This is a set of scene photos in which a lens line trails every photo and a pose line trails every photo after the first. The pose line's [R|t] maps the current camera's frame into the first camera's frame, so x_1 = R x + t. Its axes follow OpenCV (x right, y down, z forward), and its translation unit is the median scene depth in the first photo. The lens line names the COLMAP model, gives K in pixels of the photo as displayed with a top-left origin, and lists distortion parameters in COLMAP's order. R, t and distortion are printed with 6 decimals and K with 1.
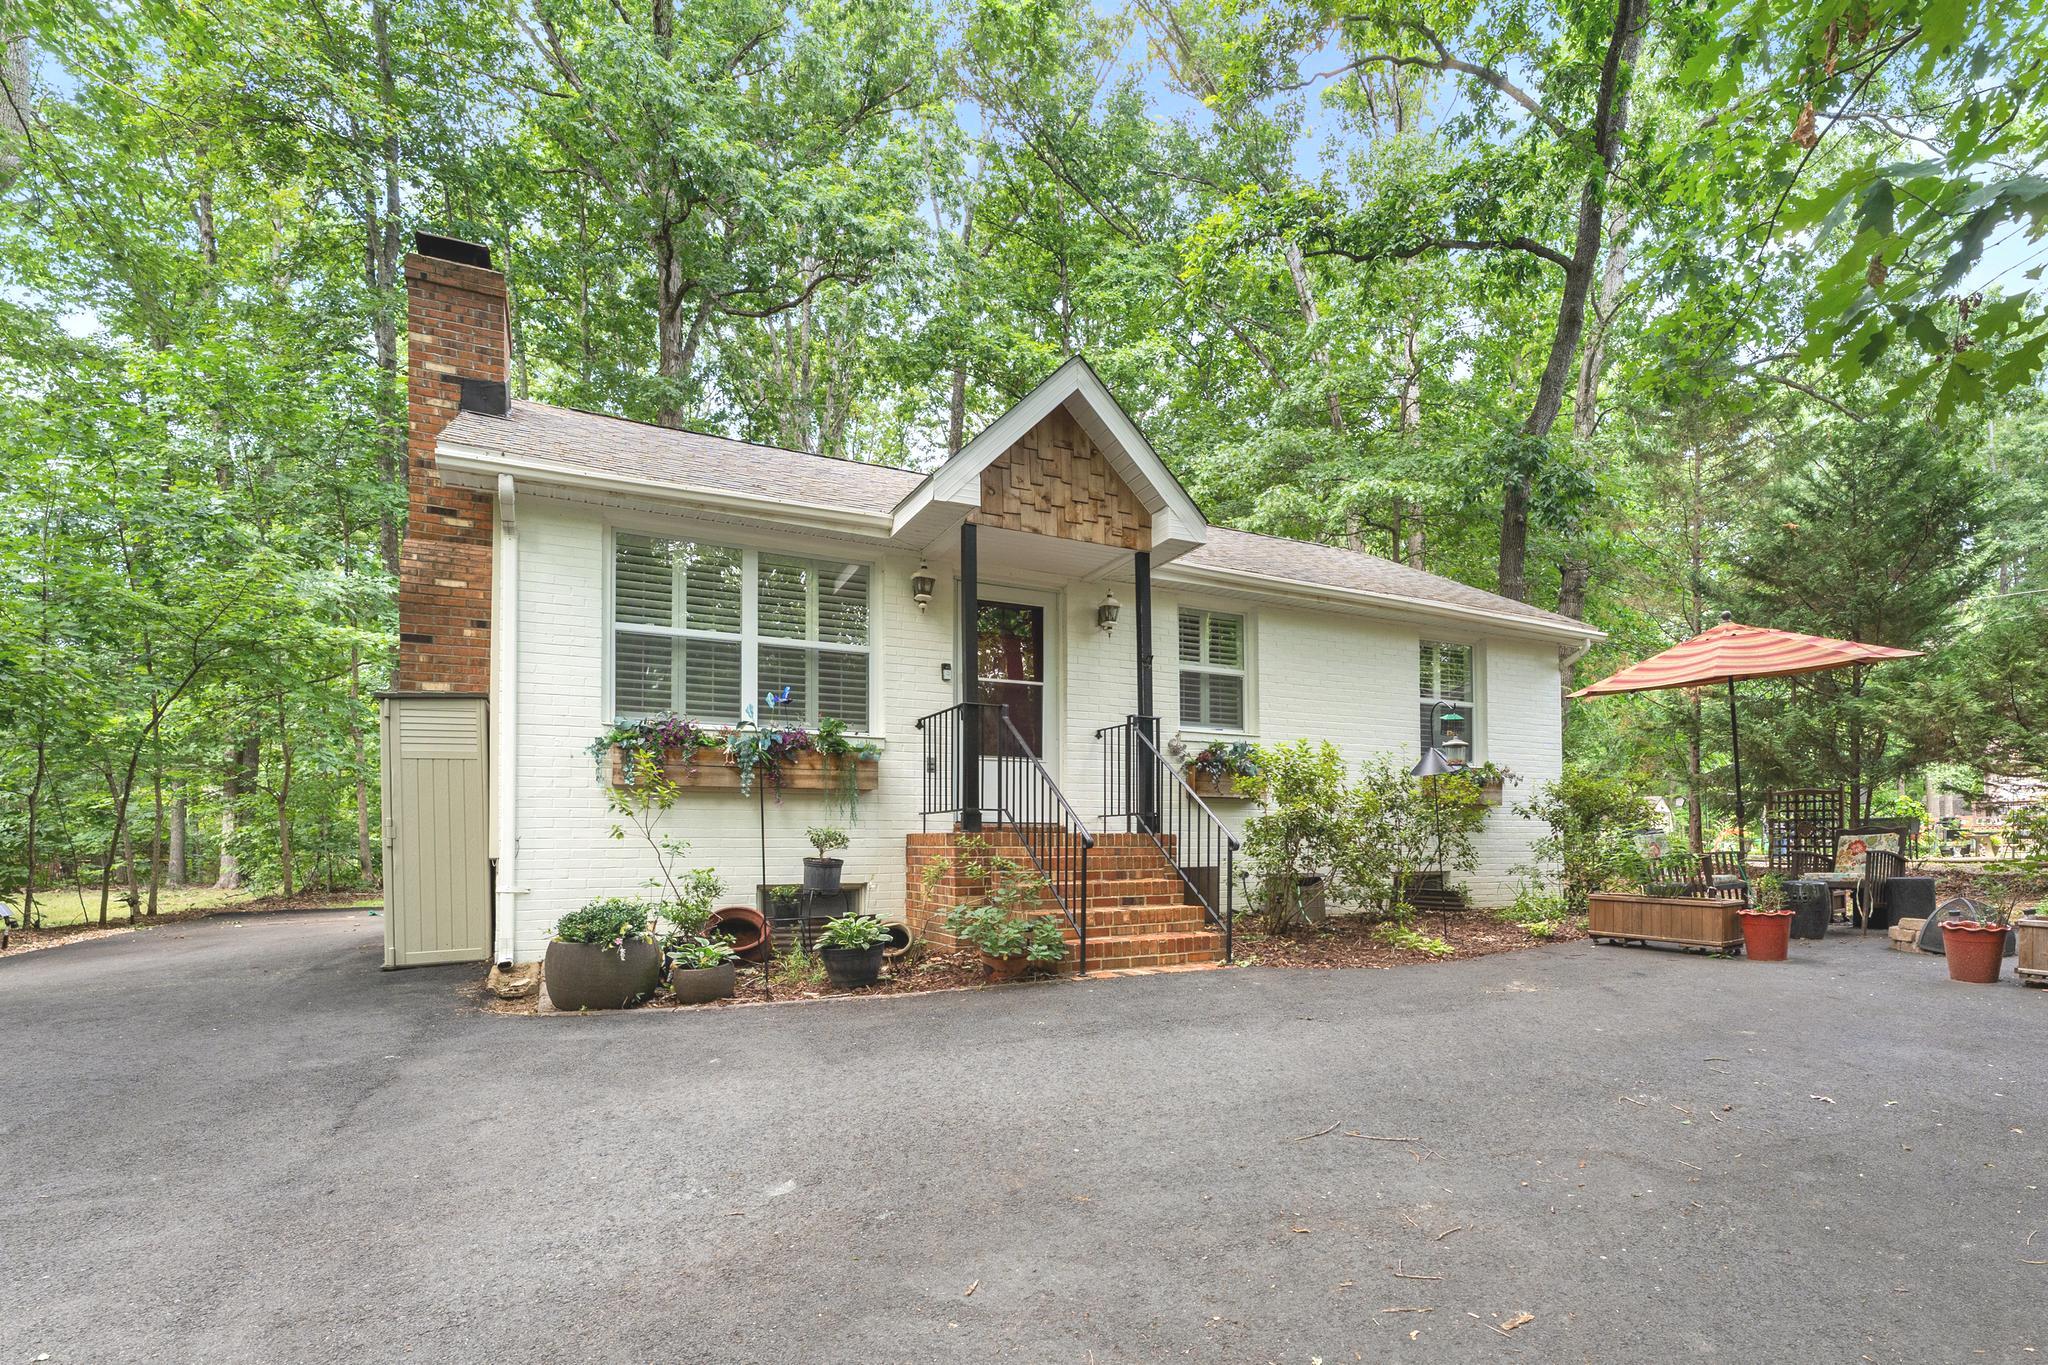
lens RADIAL K [[834.0, 0, 1012.1], [0, 834.0, 691.3], [0, 0, 1]] dist [-0.001386, -0.000167]
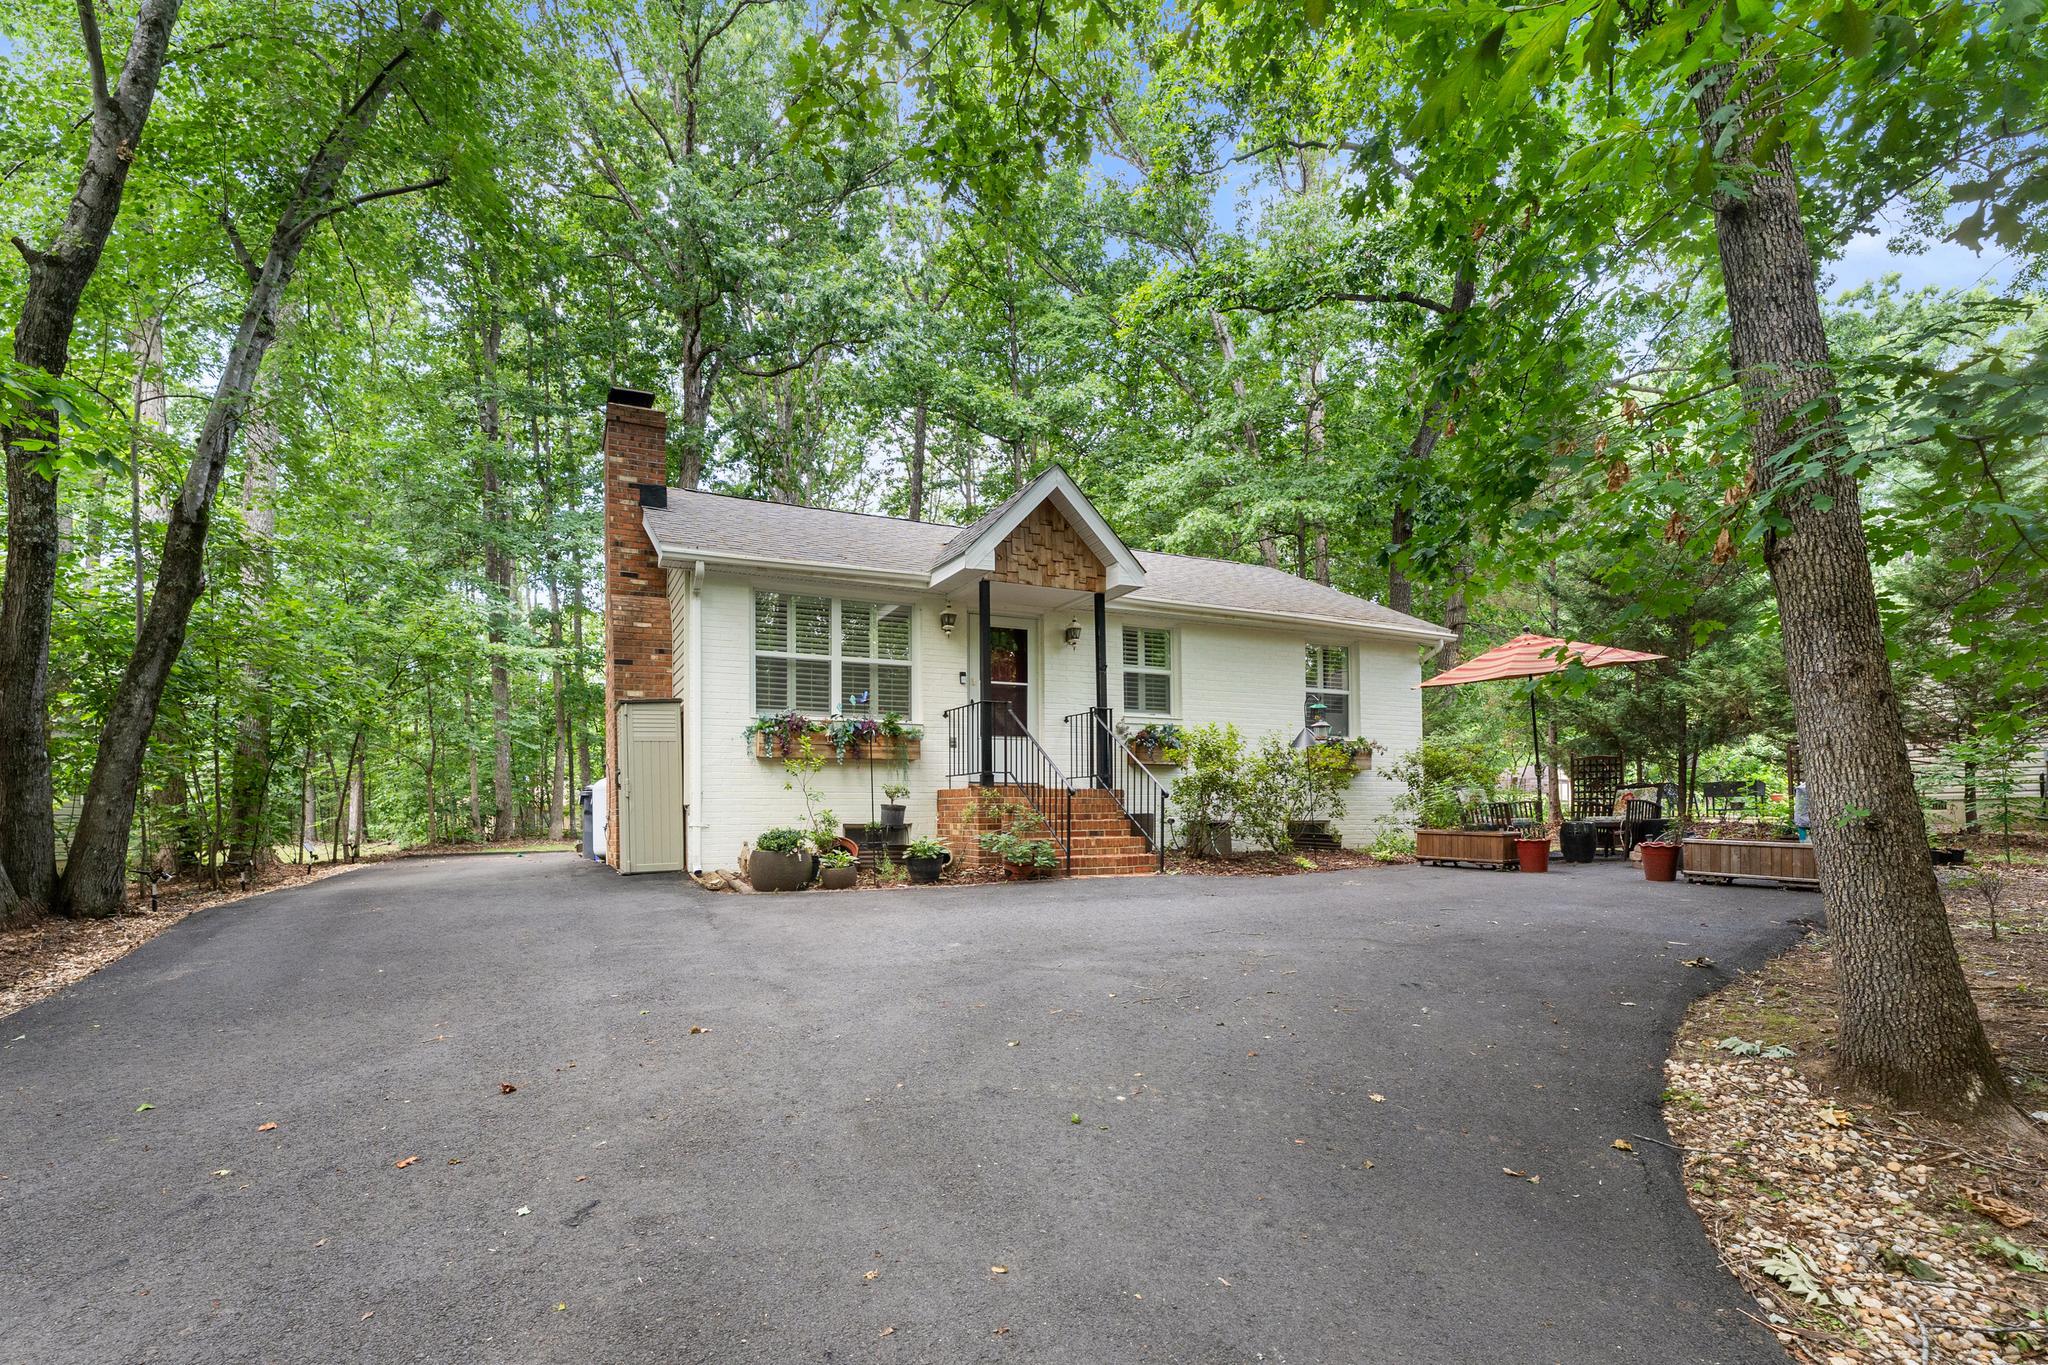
lens RADIAL K [[824.3, 0, 920.5], [0, 824.3, 682.6], [0, 0, 1]] dist [0.000711, -0.000036]
pose [[0.999752, -0.008925, -0.020420, -0.122812], [0.009296, 0.999792, 0.018159, -0.041418], [0.020253, -0.018344, 0.999627, -0.421396]]
